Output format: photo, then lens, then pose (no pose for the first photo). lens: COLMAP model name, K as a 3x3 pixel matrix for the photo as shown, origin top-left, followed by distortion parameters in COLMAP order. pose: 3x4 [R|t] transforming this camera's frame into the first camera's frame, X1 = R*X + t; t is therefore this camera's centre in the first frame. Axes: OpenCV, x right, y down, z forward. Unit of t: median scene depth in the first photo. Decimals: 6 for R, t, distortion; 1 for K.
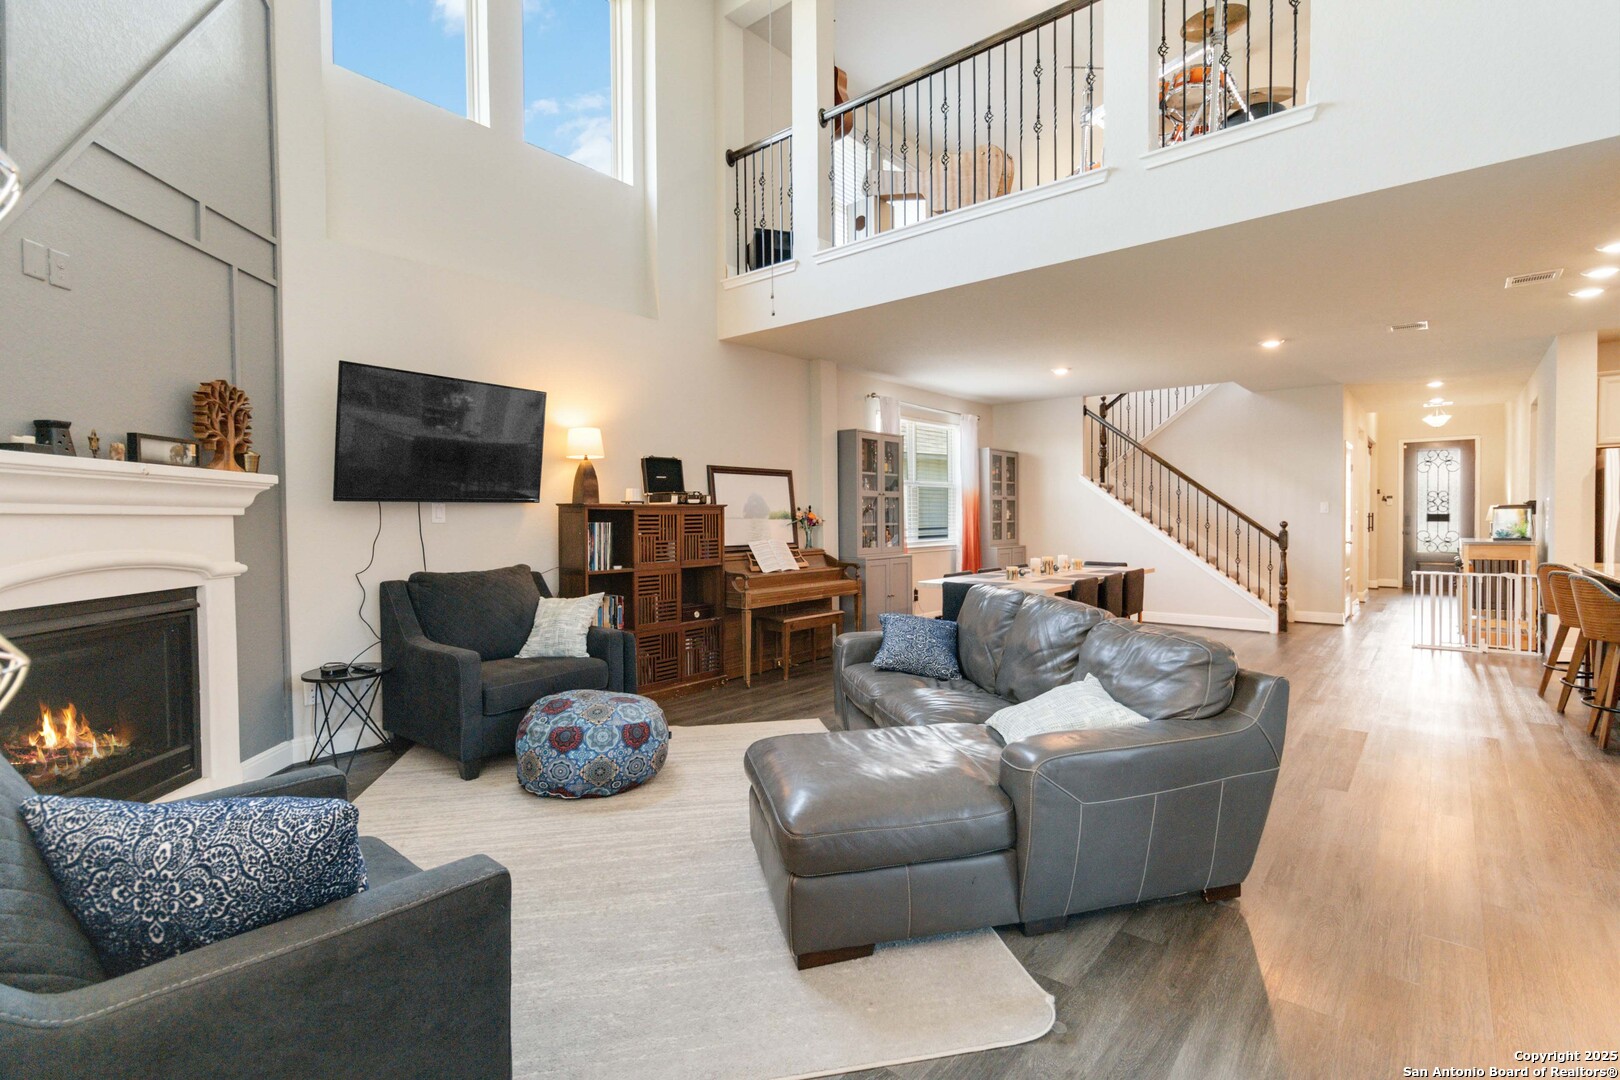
lens RADIAL K [[757.0, 0, 817.1], [0, 757.0, 541.1], [0, 0, 1]] dist [0.003486, 0.000377]
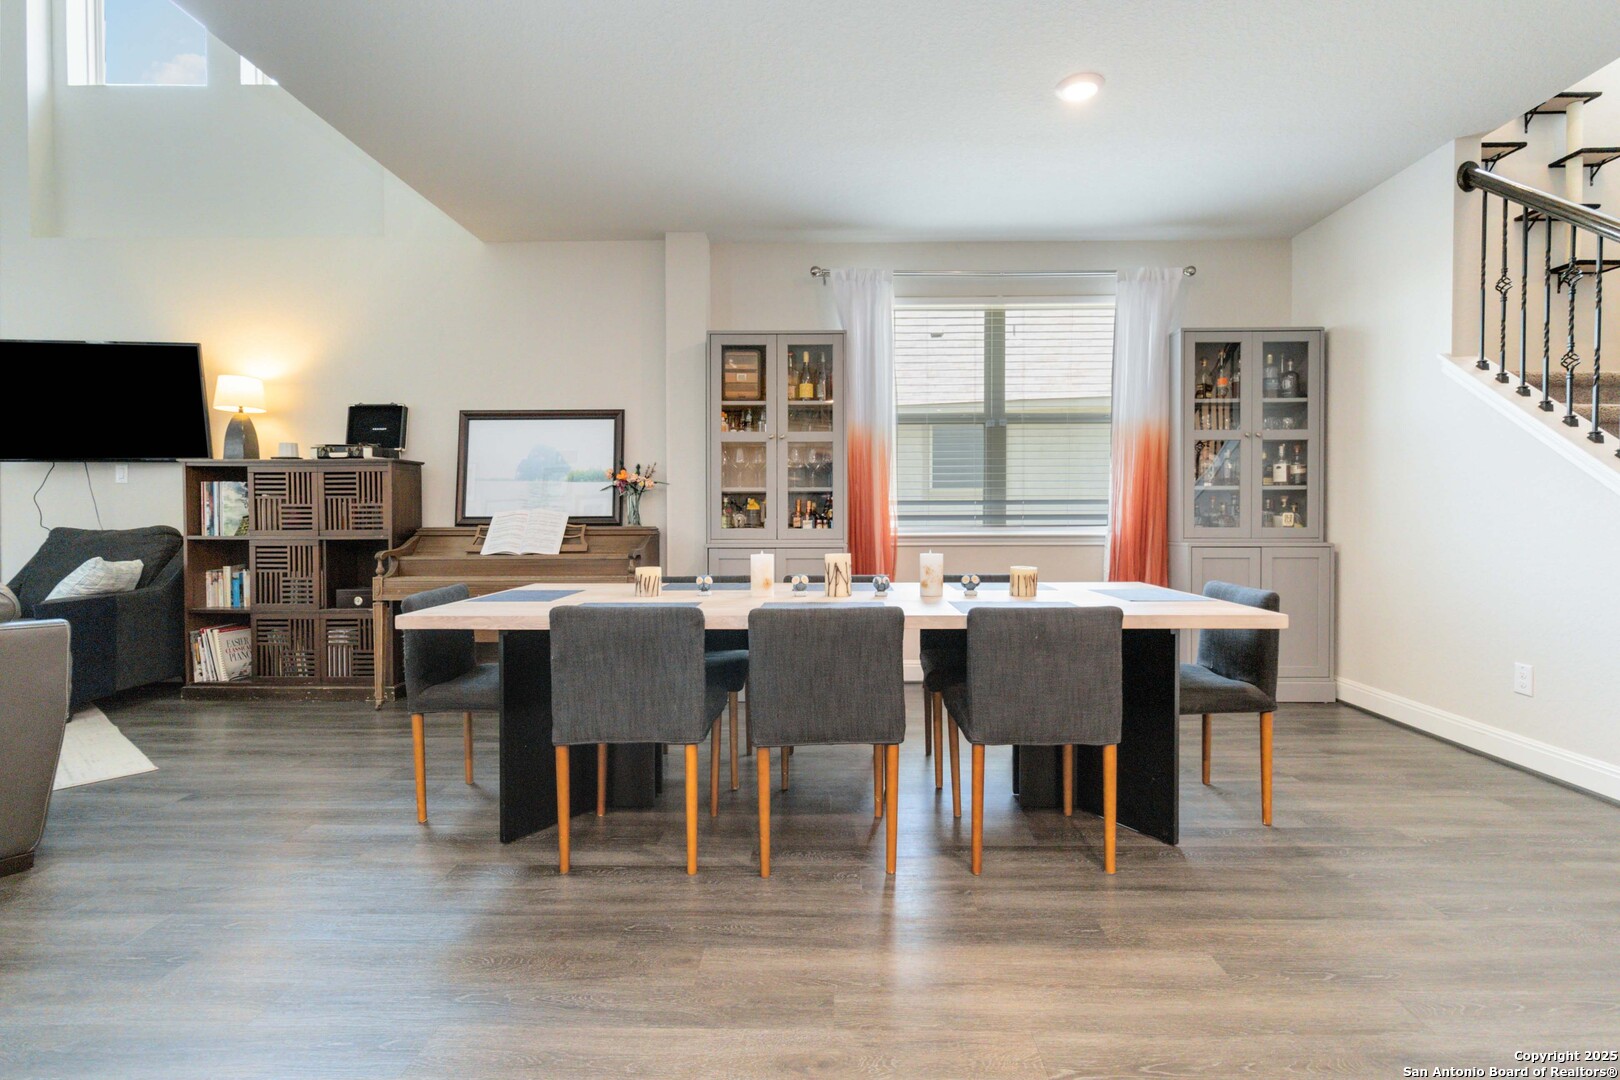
lens RADIAL K [[757.0, 0, 818.3], [0, 757.0, 530.0], [0, 0, 1]] dist [0.003486, 0.000377]
pose [[0.623483, 0.026134, -0.781400, 0.732780], [-0.028156, 0.999543, 0.010964, 0.001947], [0.781330, 0.015165, 0.623934, 0.868373]]
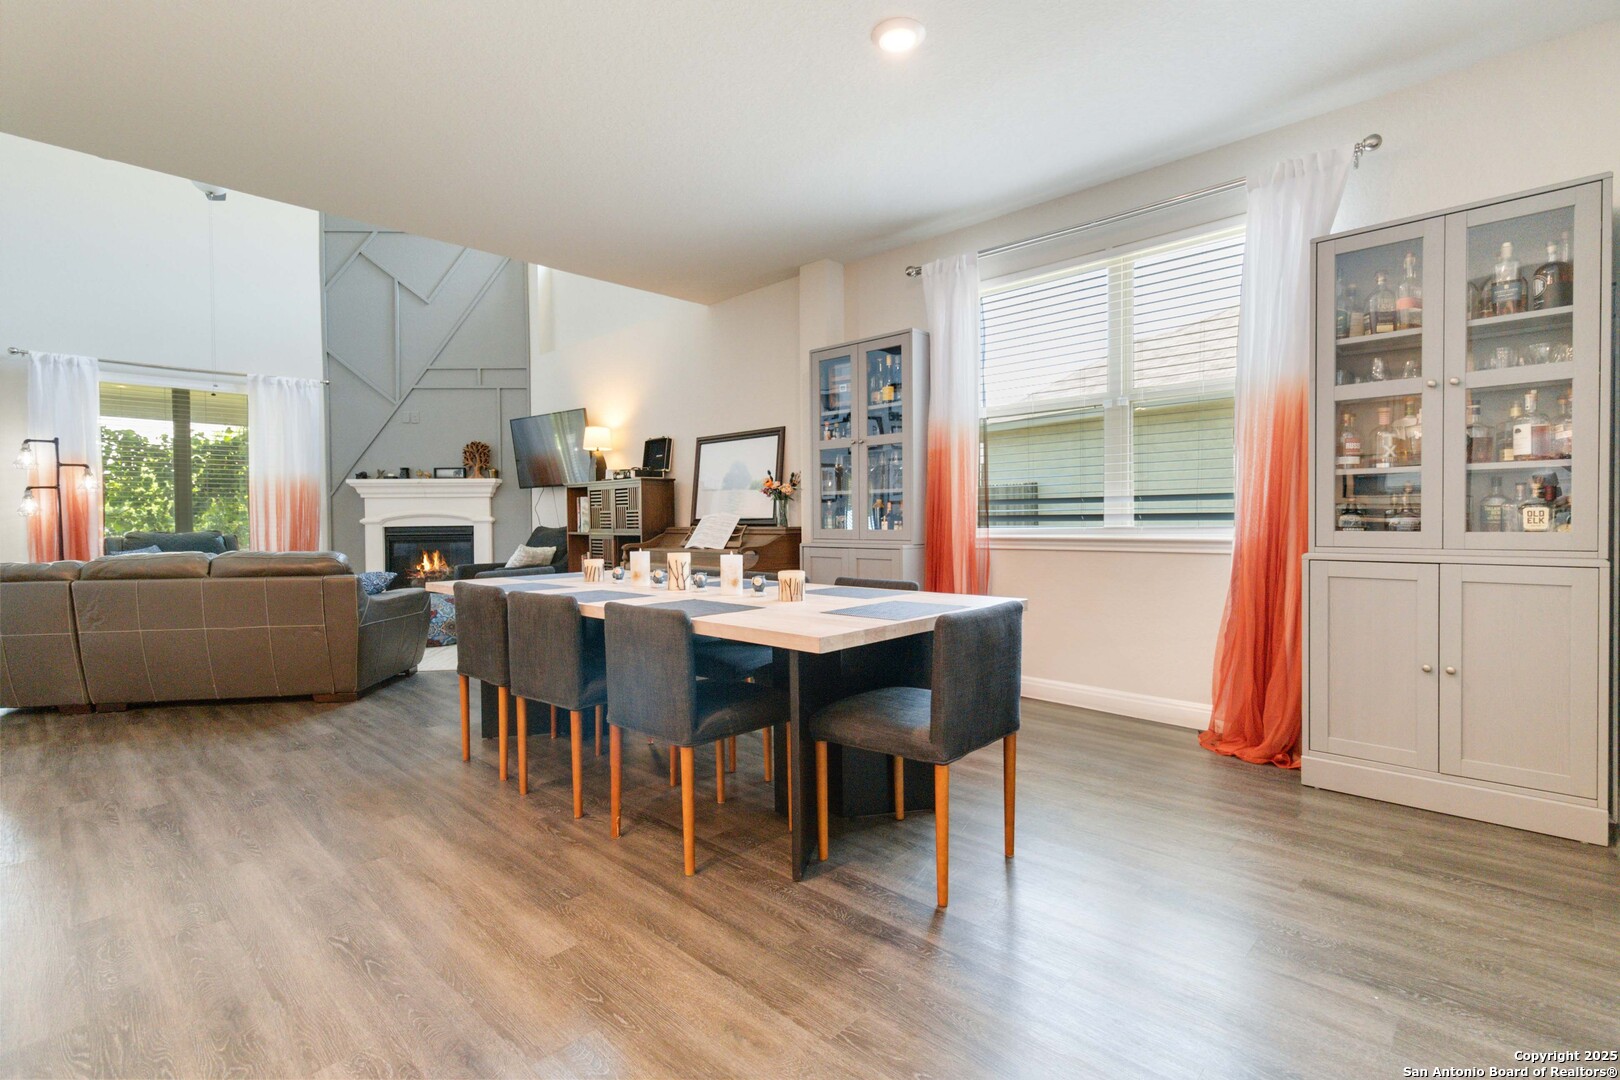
lens RADIAL K [[757.0, 0, 814.0], [0, 757.0, 529.2], [0, 0, 1]] dist [0.003486, 0.000377]
pose [[-0.076532, 0.029668, -0.996626, 0.908286], [-0.017107, 0.999371, 0.031063, -0.014209], [0.996920, 0.019427, -0.075976, 1.325382]]
